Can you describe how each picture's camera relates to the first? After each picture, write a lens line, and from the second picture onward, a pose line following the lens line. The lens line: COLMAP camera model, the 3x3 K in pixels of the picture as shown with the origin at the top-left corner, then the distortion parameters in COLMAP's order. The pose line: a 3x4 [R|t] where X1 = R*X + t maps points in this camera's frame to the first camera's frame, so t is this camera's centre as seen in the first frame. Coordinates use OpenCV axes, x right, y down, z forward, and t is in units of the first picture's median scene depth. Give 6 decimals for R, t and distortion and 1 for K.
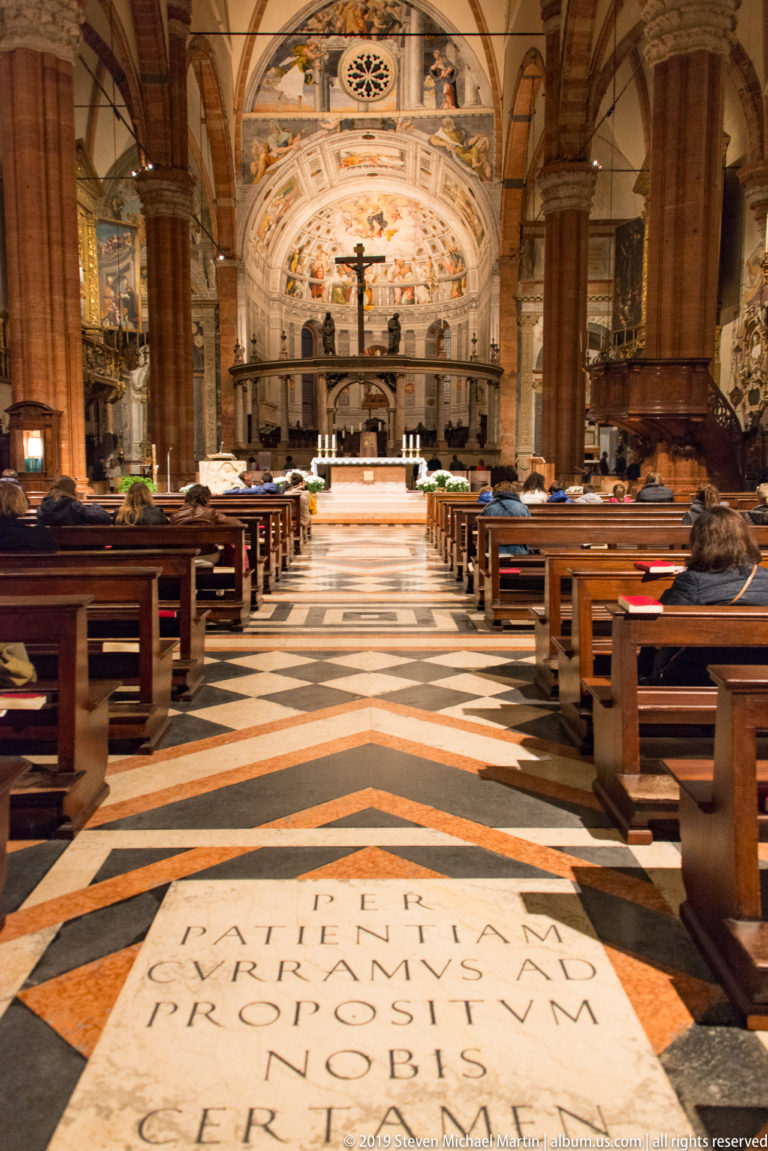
lens RADIAL K [[895.0, 0, 376.5], [0, 895.0, 563.9], [0, 0, 1]] dist [0.013965, -0.004608]
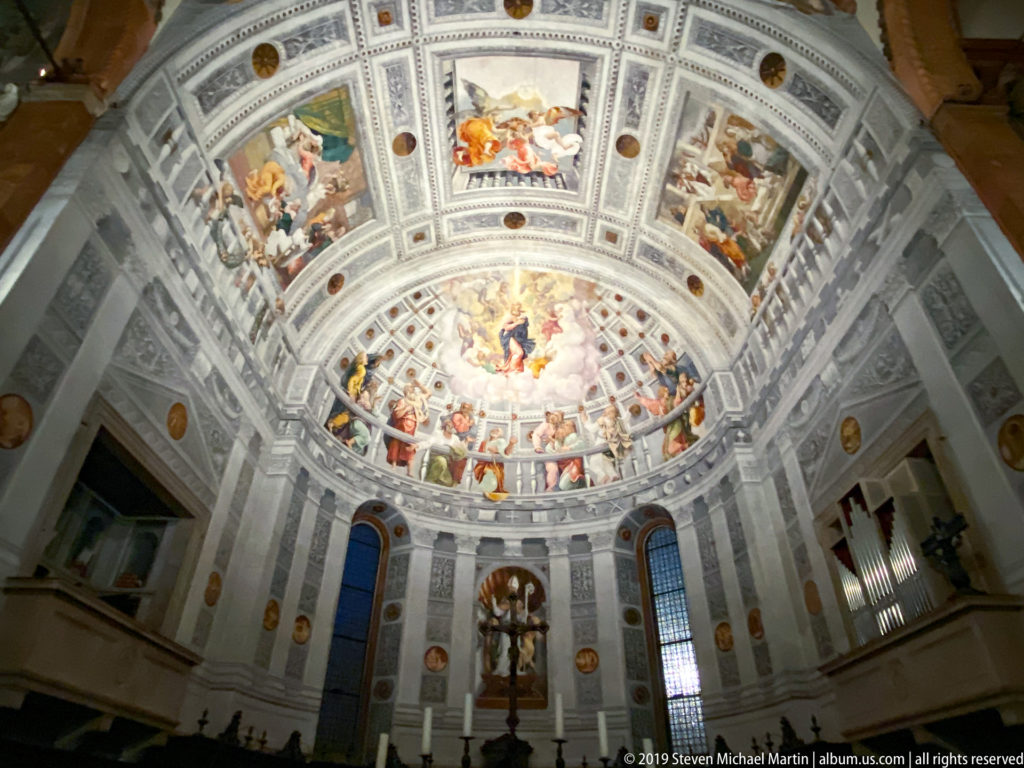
lens RADIAL K [[600.6, 0, 511.5], [0, 600.6, 381.1], [0, 0, 1]] dist [0.042993, -0.088597]
pose [[0.999294, 0.029082, 0.023774, -0.013852], [-0.005441, 0.738311, -0.674439, -0.129245], [-0.037167, 0.673833, 0.737948, 0.916604]]
